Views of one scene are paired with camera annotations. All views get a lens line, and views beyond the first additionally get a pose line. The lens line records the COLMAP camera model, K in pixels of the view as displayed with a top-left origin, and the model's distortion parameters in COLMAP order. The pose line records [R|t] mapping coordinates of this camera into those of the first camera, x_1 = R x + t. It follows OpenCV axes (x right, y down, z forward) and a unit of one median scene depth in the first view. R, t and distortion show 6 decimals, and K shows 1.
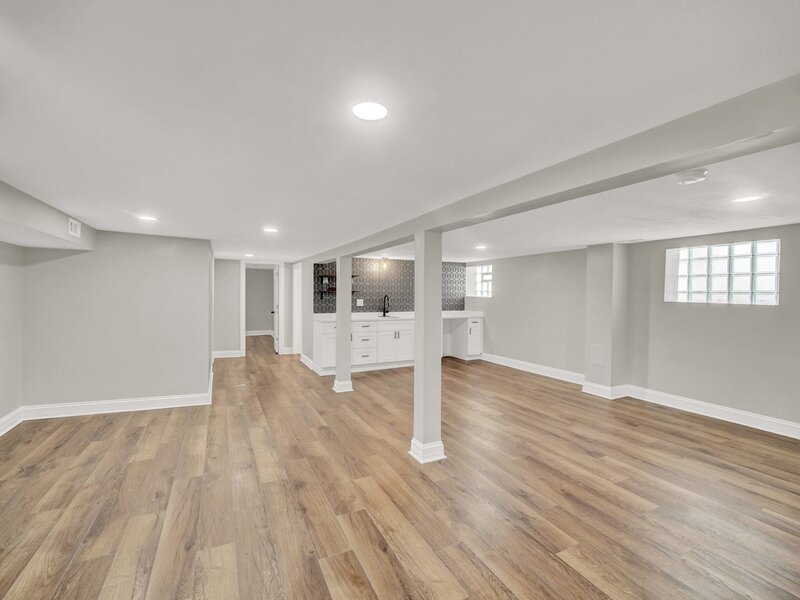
lens RADIAL K [[364.2, 0, 399.2], [0, 364.2, 298.2], [0, 0, 1]] dist [-0.000401, -0.000323]
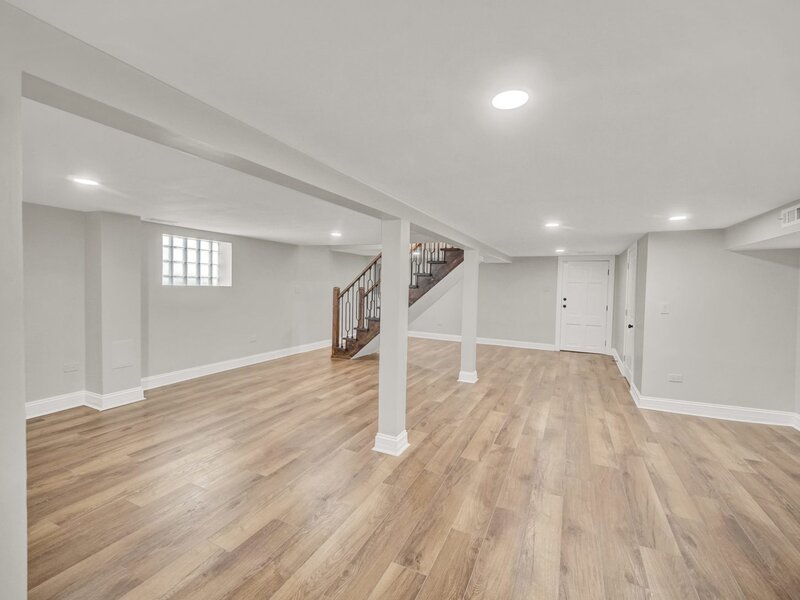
lens RADIAL K [[364.2, 0, 399.2], [0, 364.2, 298.2], [0, 0, 1]] dist [-0.000401, -0.000323]
pose [[-0.617933, -0.050084, 0.784634, -0.624218], [-0.013130, 0.998487, 0.053394, -0.022534], [-0.786121, 0.022692, -0.617656, 1.431733]]
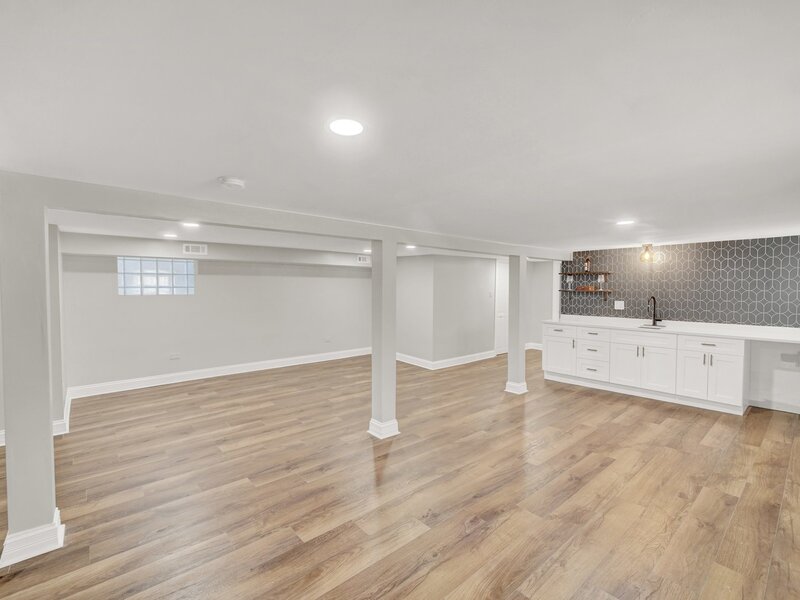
lens RADIAL K [[364.2, 0, 399.2], [0, 364.2, 298.2], [0, 0, 1]] dist [-0.000401, -0.000323]
pose [[0.252100, 0.022319, -0.967444, 1.089909], [-0.017743, 0.999673, 0.018440, -0.018477], [0.967538, 0.012516, 0.252414, 0.678281]]
